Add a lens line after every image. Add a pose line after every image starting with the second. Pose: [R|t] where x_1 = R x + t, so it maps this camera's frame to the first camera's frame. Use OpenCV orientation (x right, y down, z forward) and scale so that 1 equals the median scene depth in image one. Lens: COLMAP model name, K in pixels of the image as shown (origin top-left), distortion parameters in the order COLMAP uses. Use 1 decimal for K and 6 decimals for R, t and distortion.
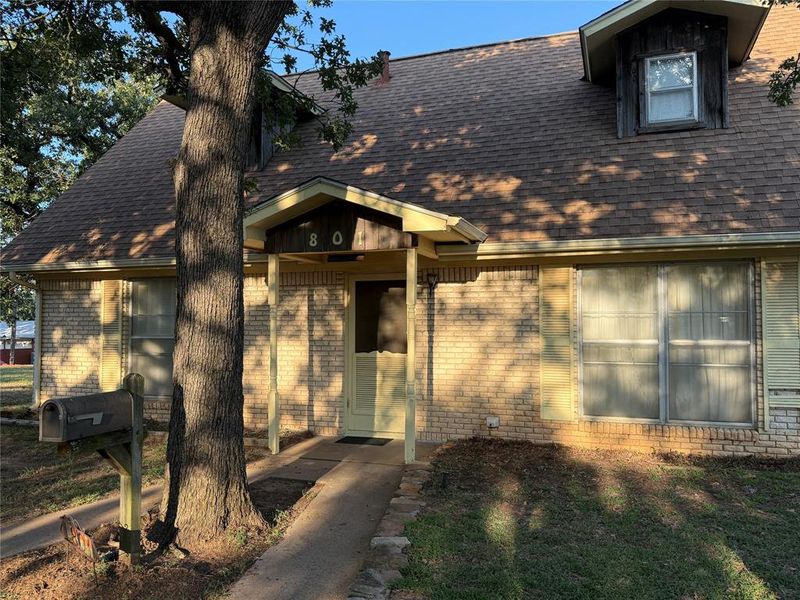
lens RADIAL K [[614.7, 0, 400.0], [0, 614.7, 300.0], [0, 0, 1]] dist [0.103619, -0.158587]
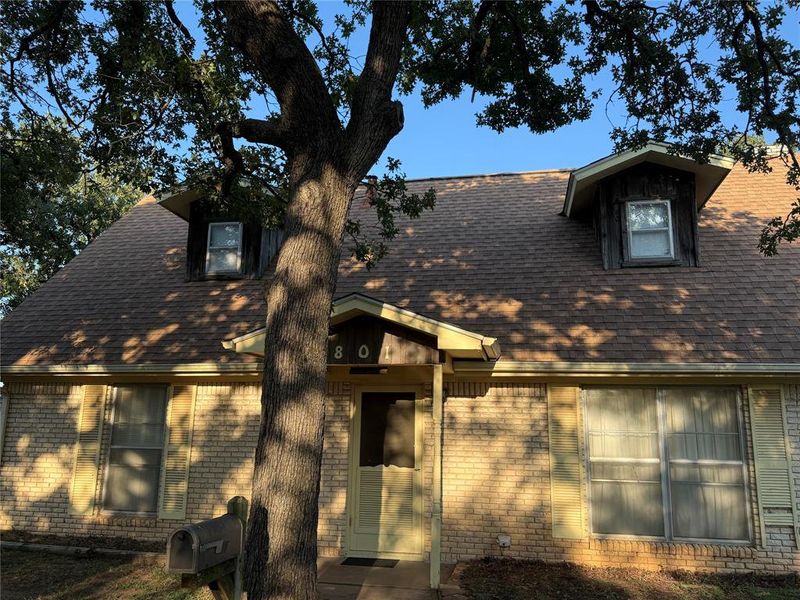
lens RADIAL K [[614.7, 0, 400.0], [0, 614.7, 300.0], [0, 0, 1]] dist [0.103619, -0.158587]
pose [[0.989703, 0.046025, 0.135536, -0.171319], [-0.023044, 0.985775, -0.166480, -0.015140], [-0.141270, 0.161643, 0.976685, -0.021348]]
